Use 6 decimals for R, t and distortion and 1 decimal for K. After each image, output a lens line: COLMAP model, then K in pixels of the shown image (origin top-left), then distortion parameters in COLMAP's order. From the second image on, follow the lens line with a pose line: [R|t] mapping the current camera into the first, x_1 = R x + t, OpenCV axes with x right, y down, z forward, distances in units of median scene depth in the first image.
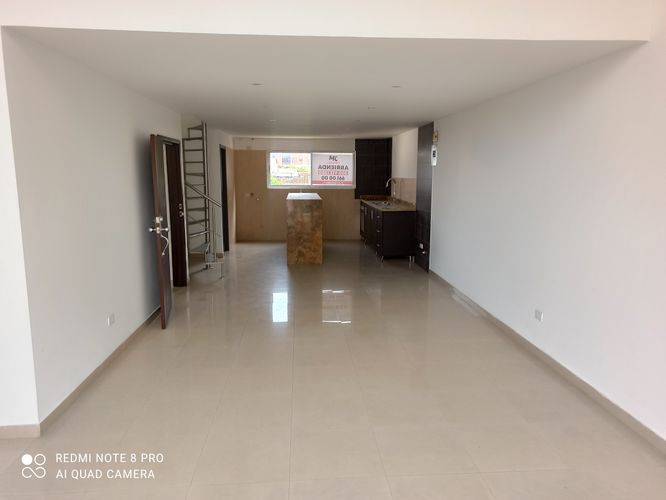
lens RADIAL K [[502.9, 0, 328.6], [0, 502.9, 252.8], [0, 0, 1]] dist [0.065685, -0.036812]
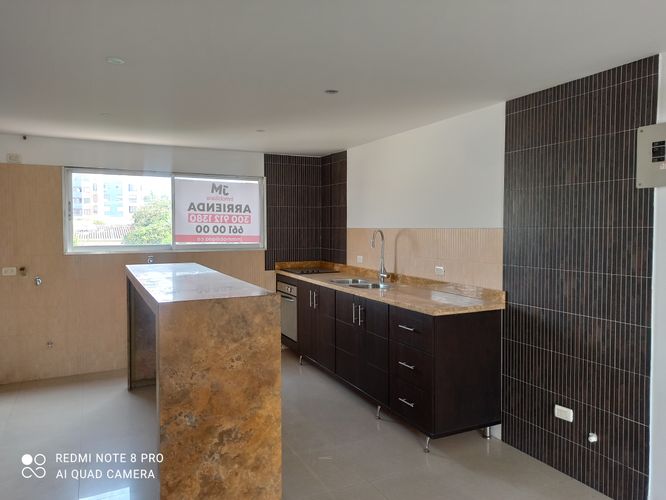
lens RADIAL K [[502.9, 0, 336.2], [0, 502.9, 247.4], [0, 0, 1]] dist [0.065685, -0.036812]
pose [[0.925628, -0.019518, 0.377931, -0.093613], [0.062636, 0.992796, -0.102138, -0.096678], [-0.373215, 0.118214, 0.920183, 0.664692]]
